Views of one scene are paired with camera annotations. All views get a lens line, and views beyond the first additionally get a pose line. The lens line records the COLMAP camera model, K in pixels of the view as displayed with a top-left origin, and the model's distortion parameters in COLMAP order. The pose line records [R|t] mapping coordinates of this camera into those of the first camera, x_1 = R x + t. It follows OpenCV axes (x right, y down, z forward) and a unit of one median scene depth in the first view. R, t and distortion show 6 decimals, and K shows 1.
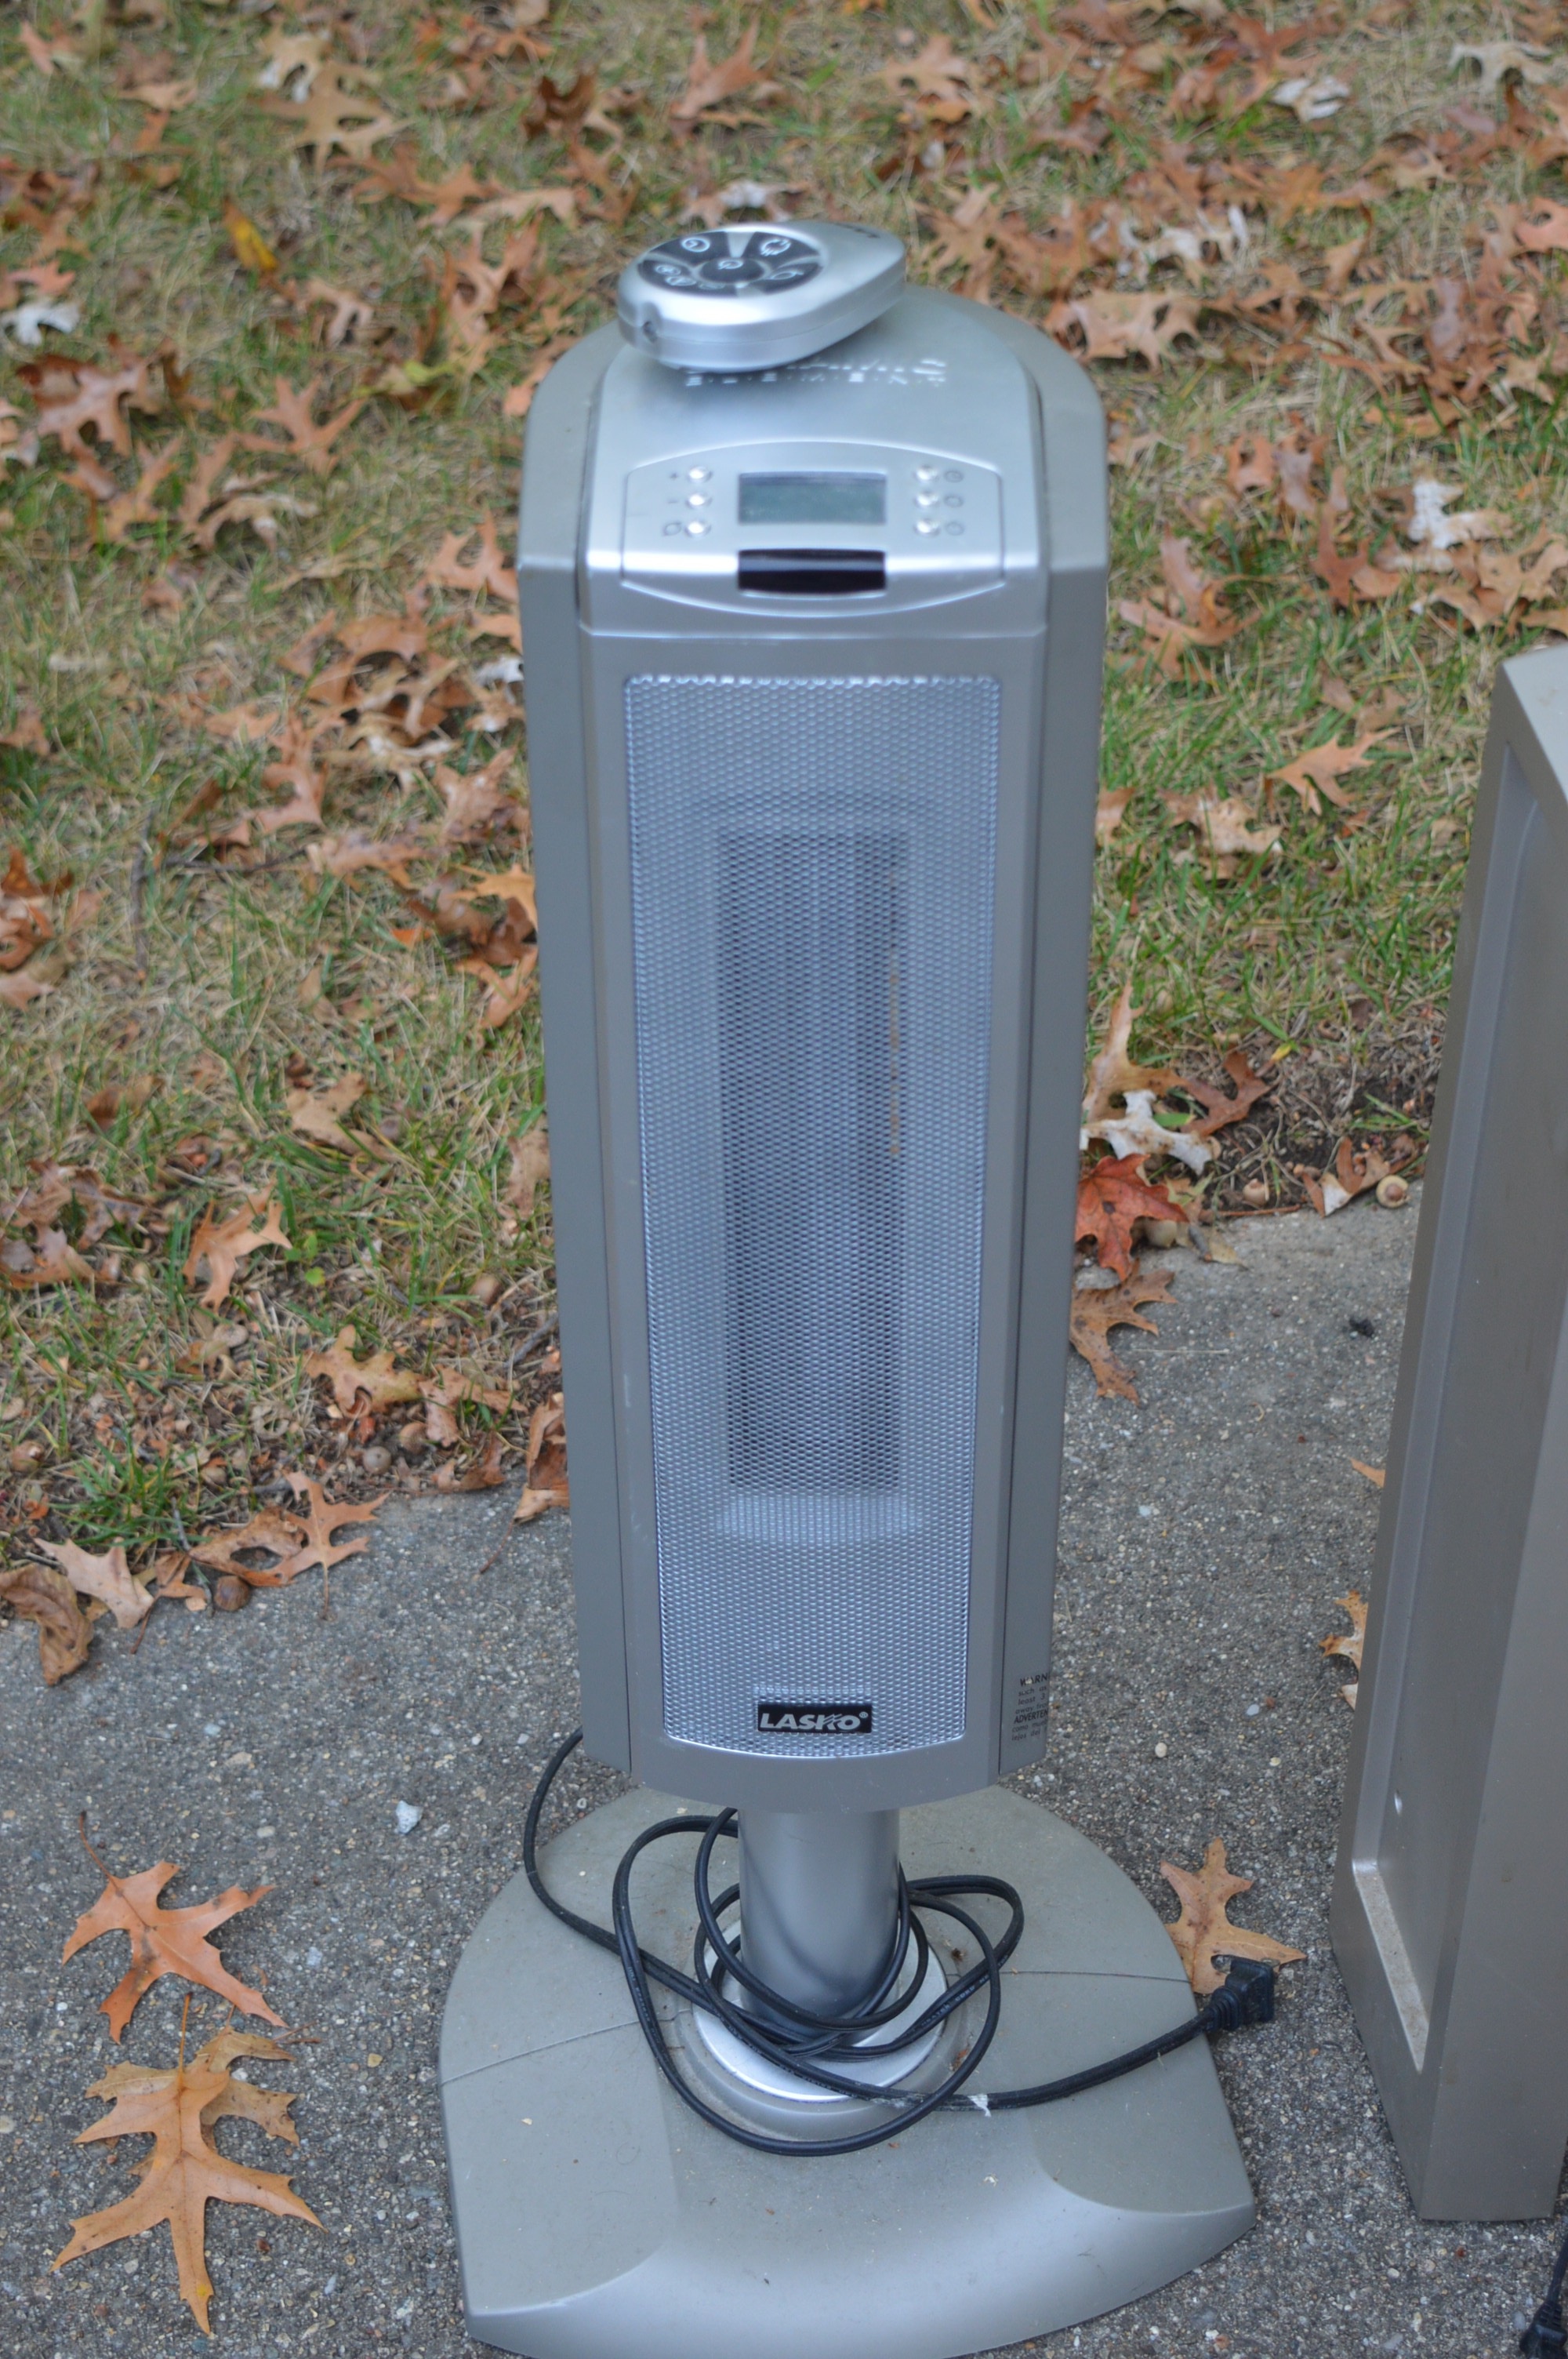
lens RADIAL K [[4063.4, 0, 784.0], [0, 4063.4, 1179.5], [0, 0, 1]] dist [0.007617, 0.049331]
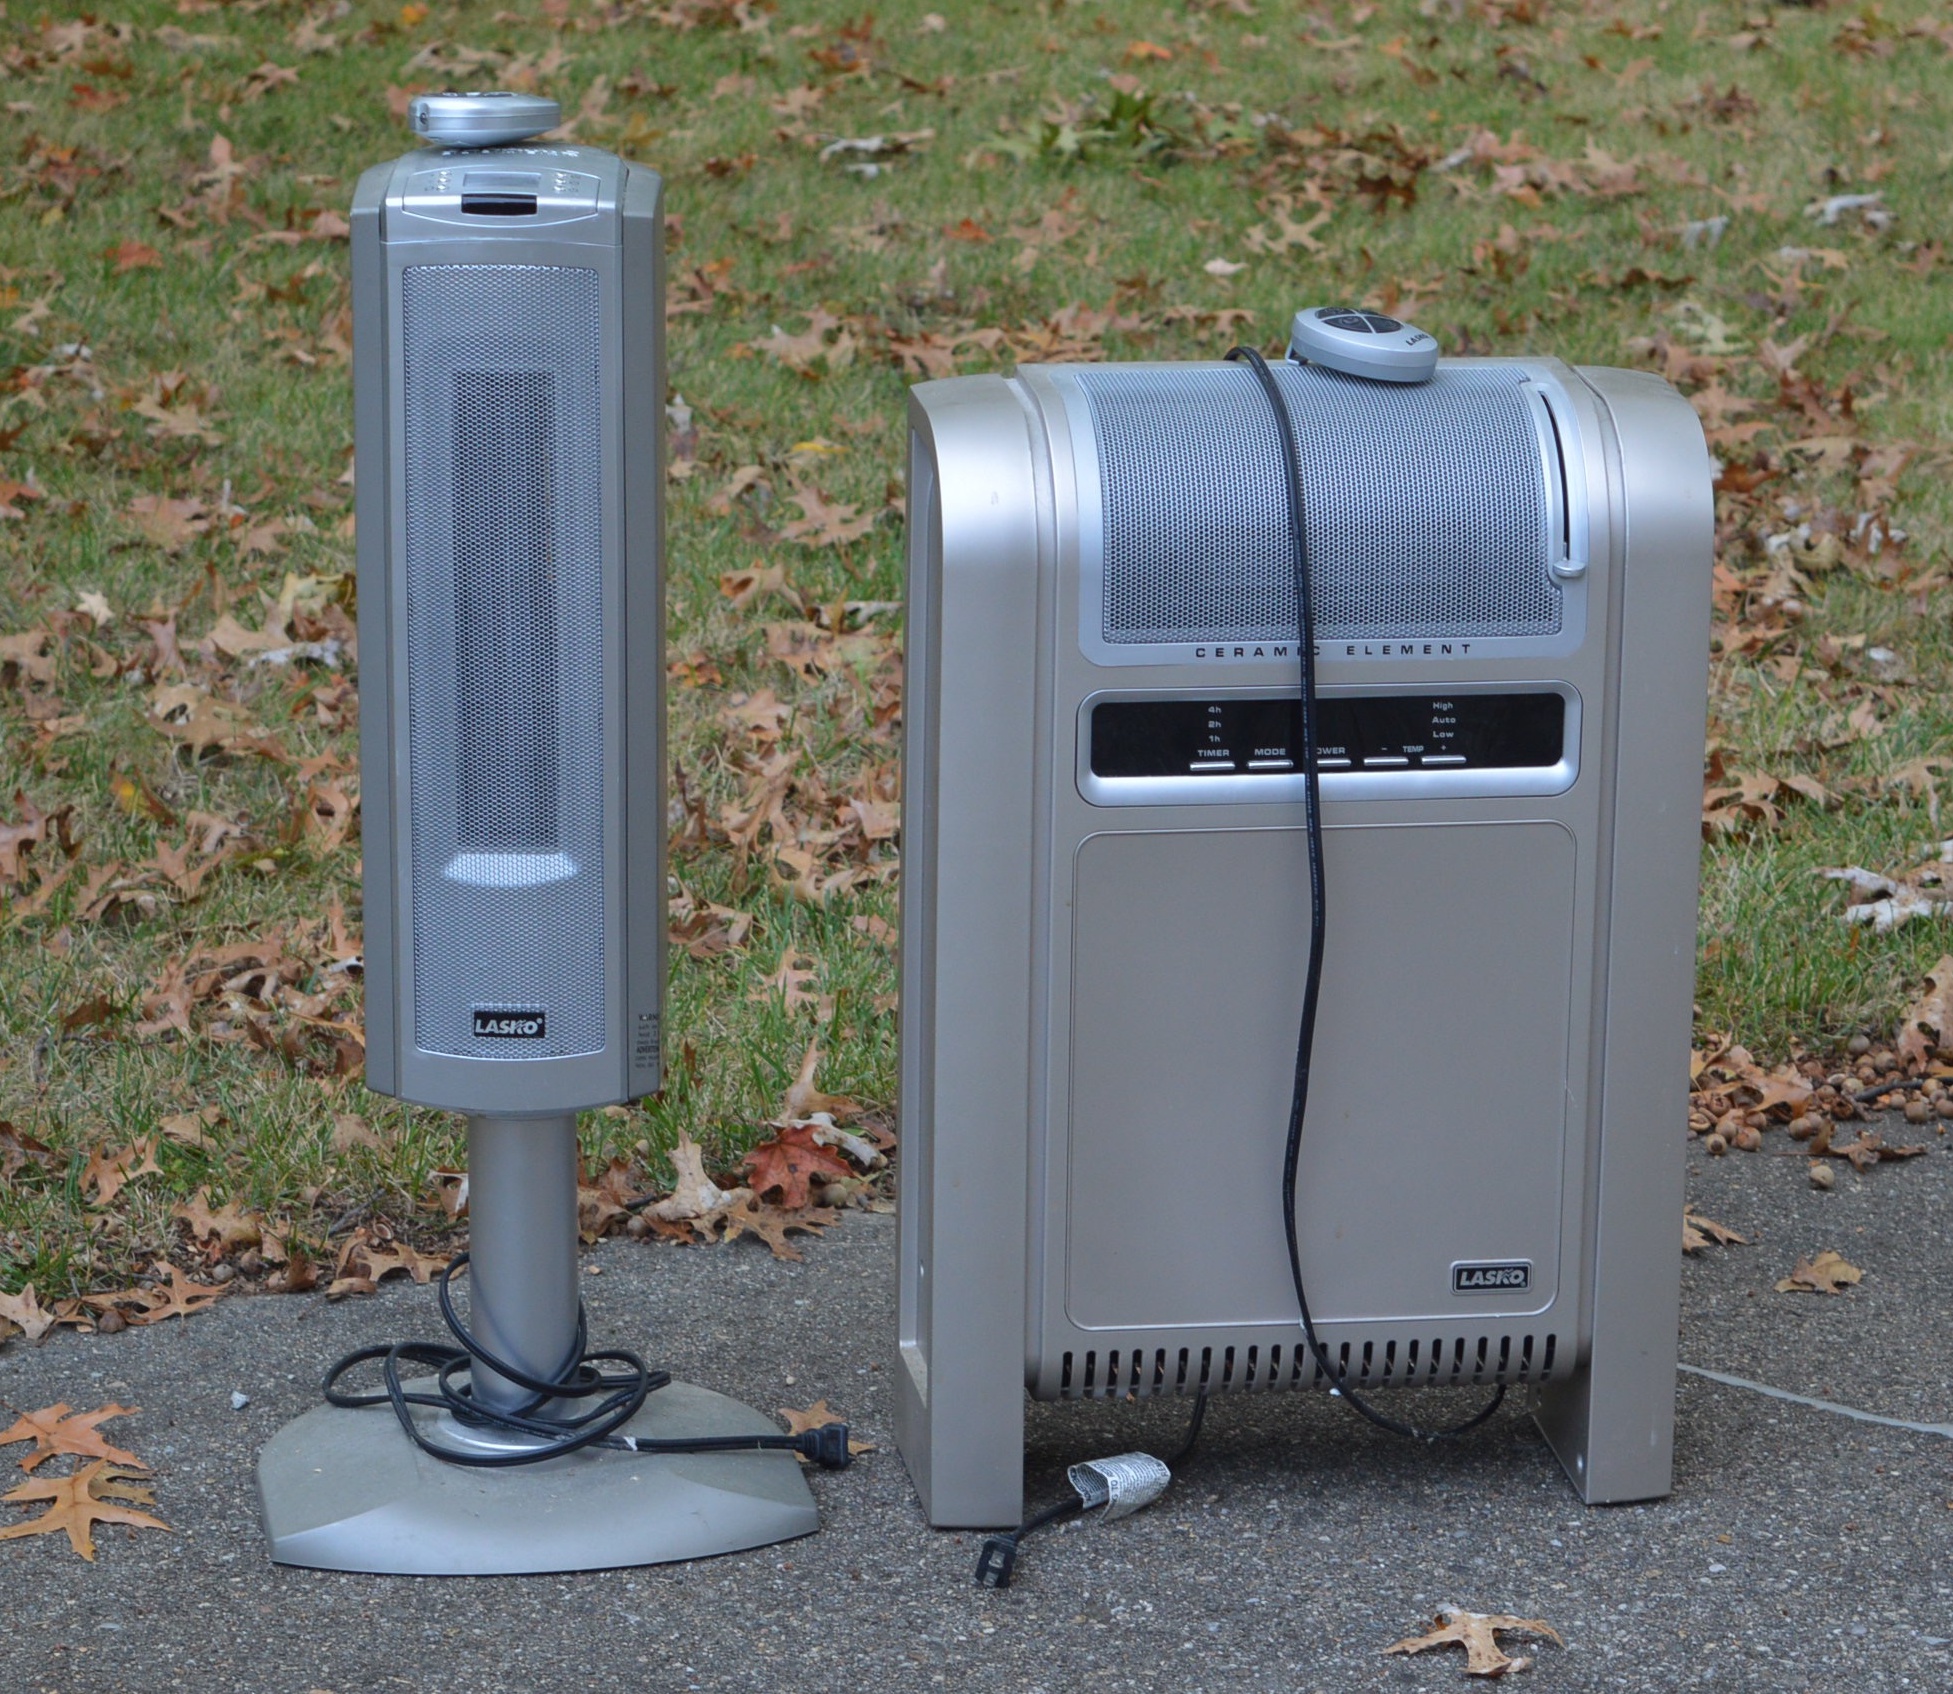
lens RADIAL K [[5952.0, 0, 976.5], [0, 5952.0, 847.0], [0, 0, 1]] dist [0.072094, 0.552808]
pose [[0.999474, 0.011465, 0.030330, 0.097398], [0.001141, 0.922381, -0.386279, 0.793307], [-0.032404, 0.386110, 0.921883, -0.981782]]
